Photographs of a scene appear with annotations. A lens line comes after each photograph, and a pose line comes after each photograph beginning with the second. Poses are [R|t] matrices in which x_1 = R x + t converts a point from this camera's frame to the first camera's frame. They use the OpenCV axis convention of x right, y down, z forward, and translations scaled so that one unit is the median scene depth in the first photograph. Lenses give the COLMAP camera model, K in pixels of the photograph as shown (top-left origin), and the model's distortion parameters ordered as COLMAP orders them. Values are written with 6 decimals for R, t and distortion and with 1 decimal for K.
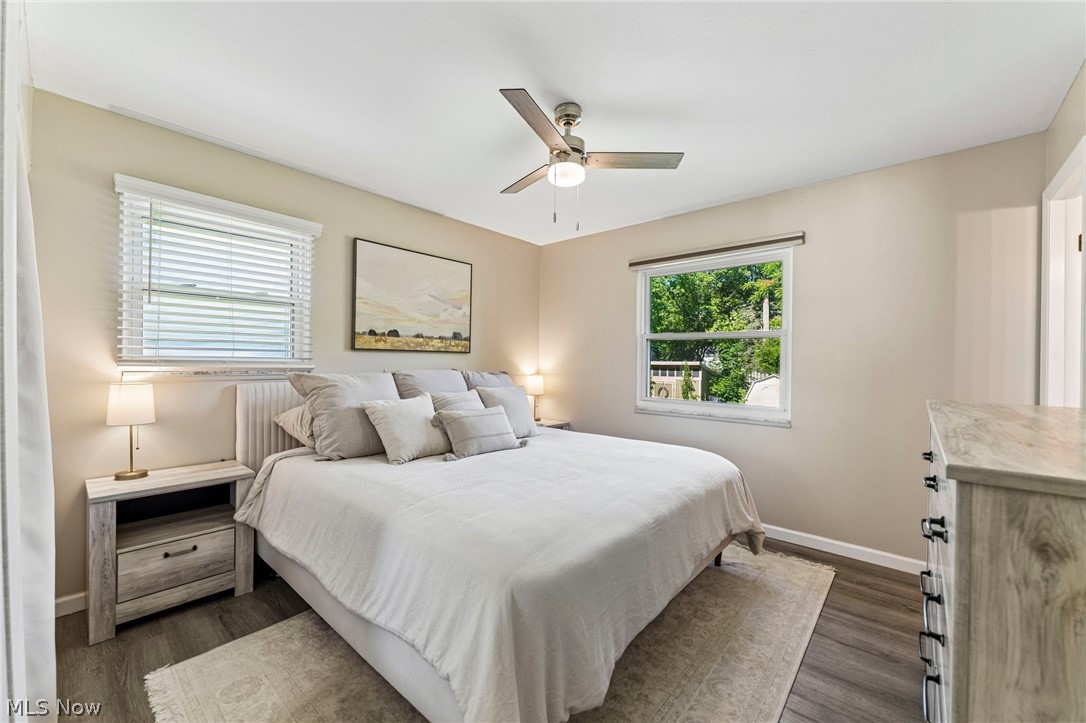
lens RADIAL K [[431.0, 0, 548.2], [0, 431.0, 355.7], [0, 0, 1]] dist [-0.006153, 0.001225]
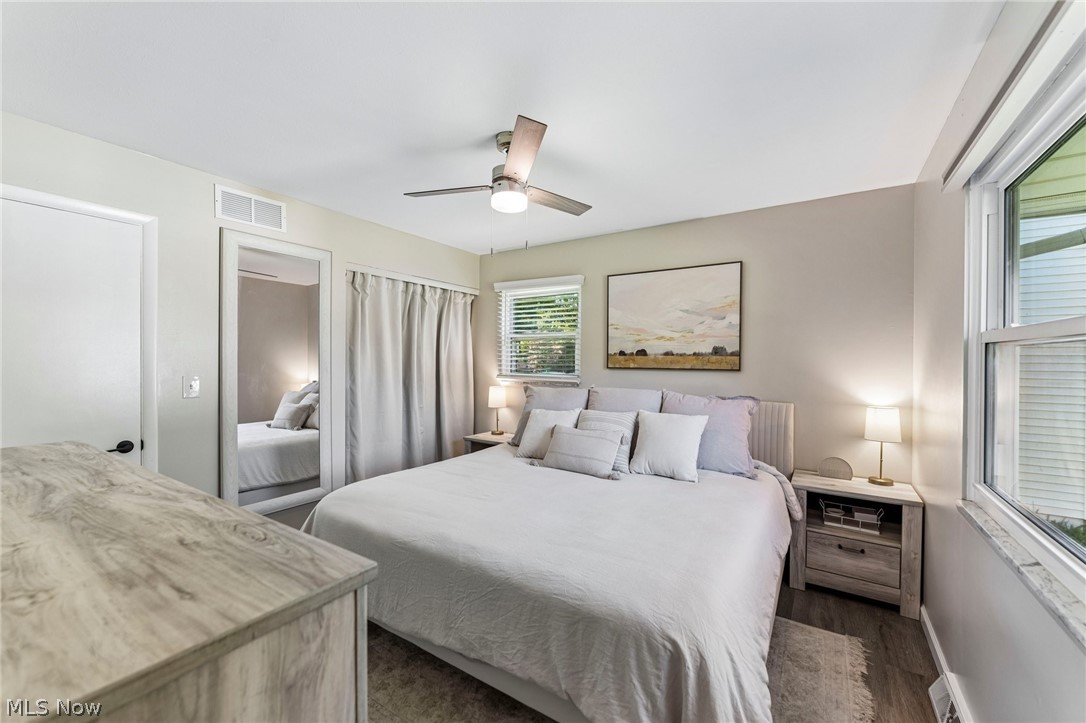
lens RADIAL K [[431.0, 0, 549.9], [0, 431.0, 368.8], [0, 0, 1]] dist [-0.006153, 0.001225]
pose [[0.147416, 0.007921, -0.989043, 0.636423], [0.006441, 0.999939, 0.008969, -0.021533], [0.989054, -0.007692, 0.147356, 0.580217]]
